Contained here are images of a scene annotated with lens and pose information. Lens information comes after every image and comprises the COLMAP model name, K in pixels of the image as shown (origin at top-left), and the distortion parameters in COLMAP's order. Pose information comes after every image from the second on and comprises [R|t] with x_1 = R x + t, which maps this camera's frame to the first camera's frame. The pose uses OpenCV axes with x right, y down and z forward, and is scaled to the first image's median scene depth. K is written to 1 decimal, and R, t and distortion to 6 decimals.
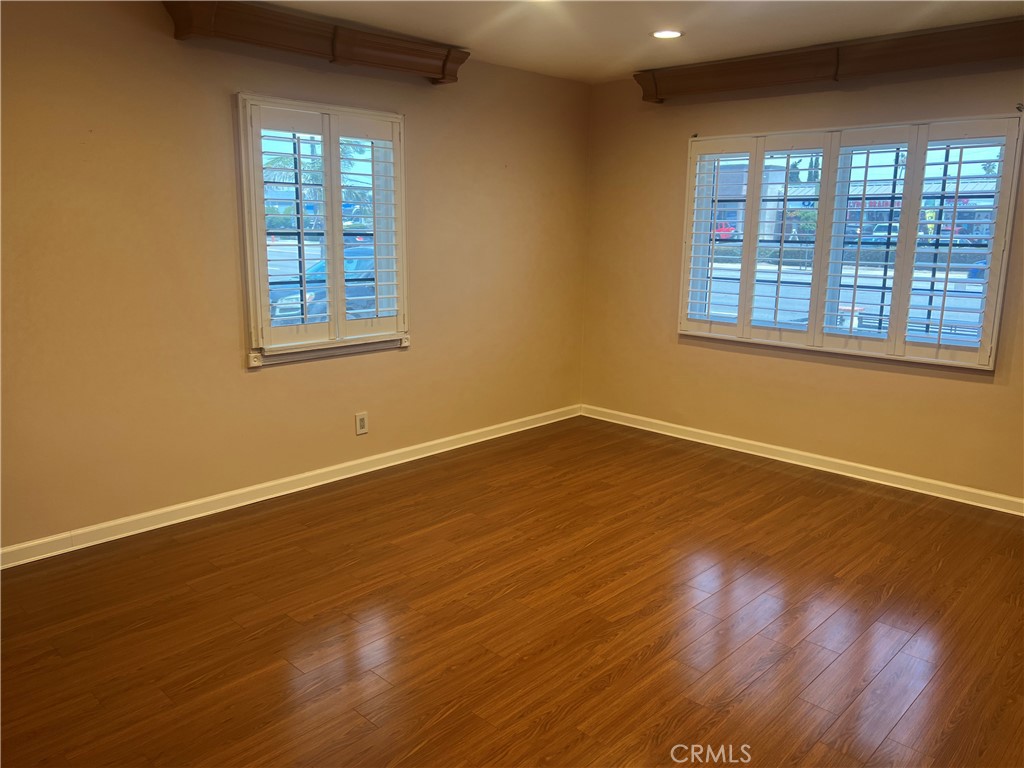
lens RADIAL K [[773.8, 0, 512.0], [0, 773.8, 384.0], [0, 0, 1]] dist [0.049041, -0.068257]
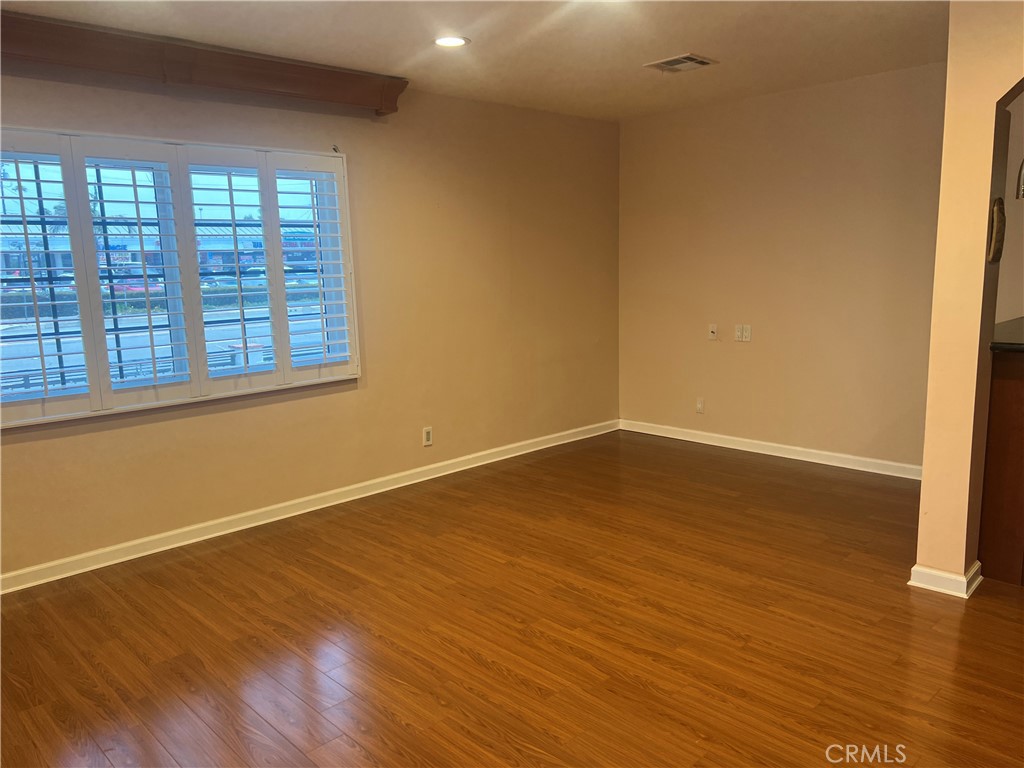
lens RADIAL K [[781.6, 0, 518.9], [0, 781.6, 389.2], [0, 0, 1]] dist [0.030256, -0.005854]
pose [[0.023546, -0.177608, 0.983820, -0.495903], [0.227425, 0.959242, 0.167728, -0.134123], [-0.973511, 0.219796, 0.062979, 0.674028]]
